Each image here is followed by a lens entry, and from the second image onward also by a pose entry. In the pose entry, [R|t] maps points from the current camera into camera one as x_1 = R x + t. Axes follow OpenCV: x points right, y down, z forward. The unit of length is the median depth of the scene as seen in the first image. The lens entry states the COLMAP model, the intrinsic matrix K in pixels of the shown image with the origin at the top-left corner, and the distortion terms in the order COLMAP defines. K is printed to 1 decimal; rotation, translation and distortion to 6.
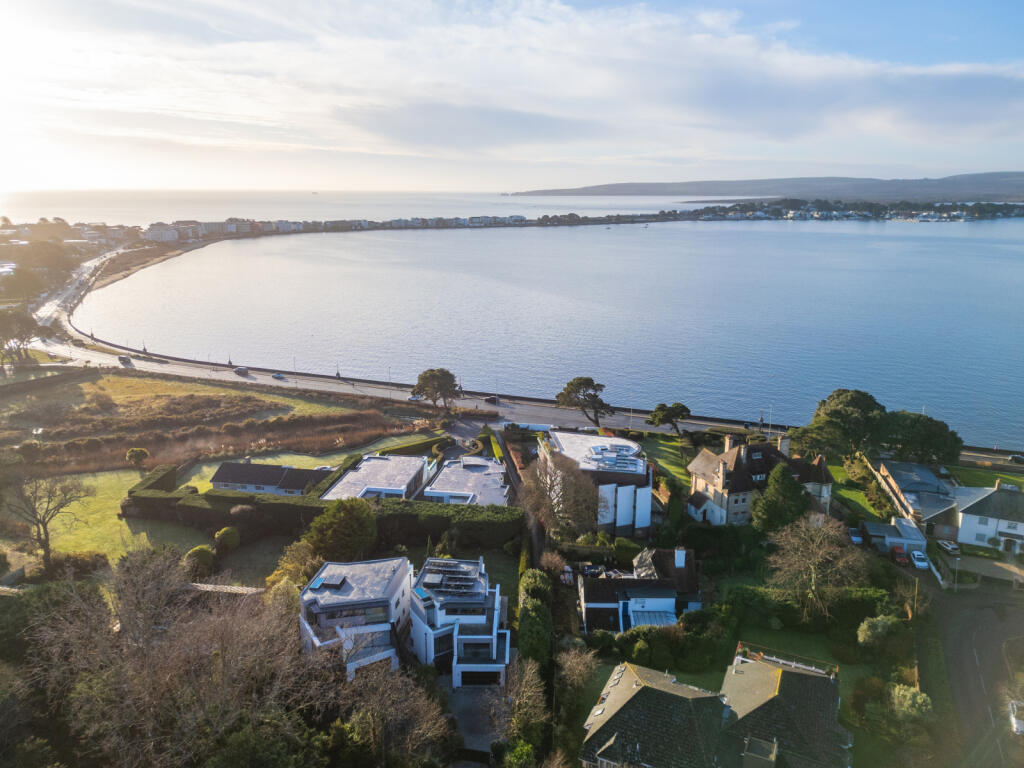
lens RADIAL K [[725.8, 0, 512.0], [0, 725.8, 384.0], [0, 0, 1]] dist [0.054306, -0.008841]
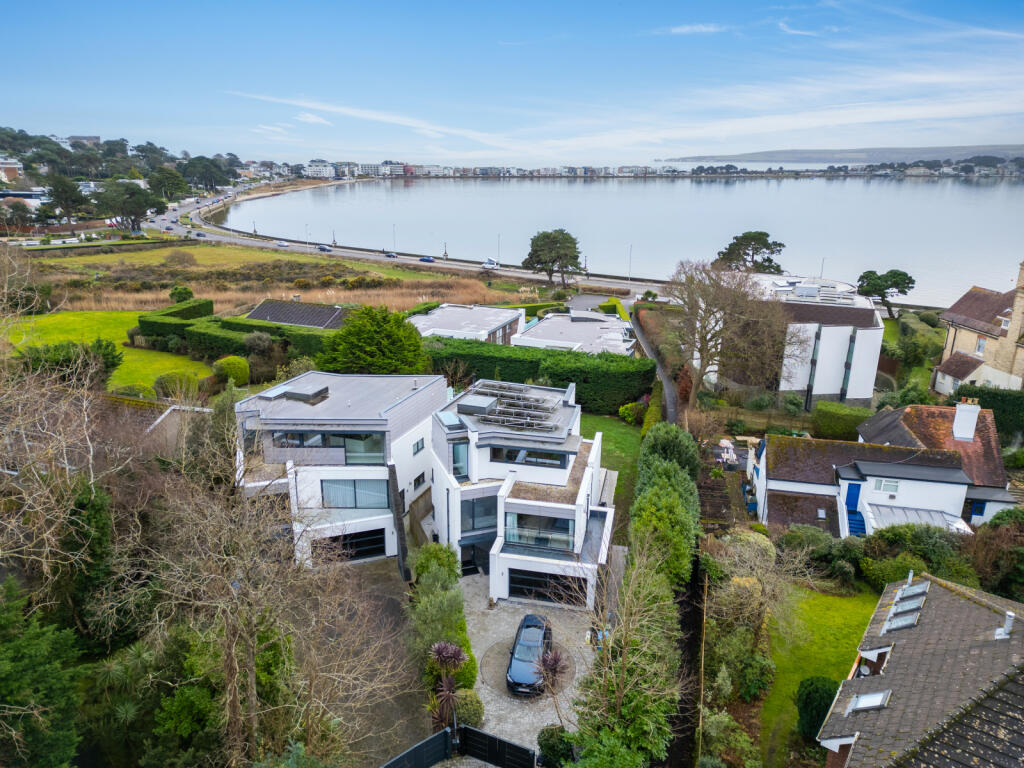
lens RADIAL K [[725.8, 0, 512.0], [0, 725.8, 384.0], [0, 0, 1]] dist [0.054306, -0.008841]
pose [[0.980483, 0.072471, -0.182758, 0.012896], [-0.061090, 0.995870, 0.067159, 0.207624], [0.186871, -0.054684, 0.980861, 0.461231]]
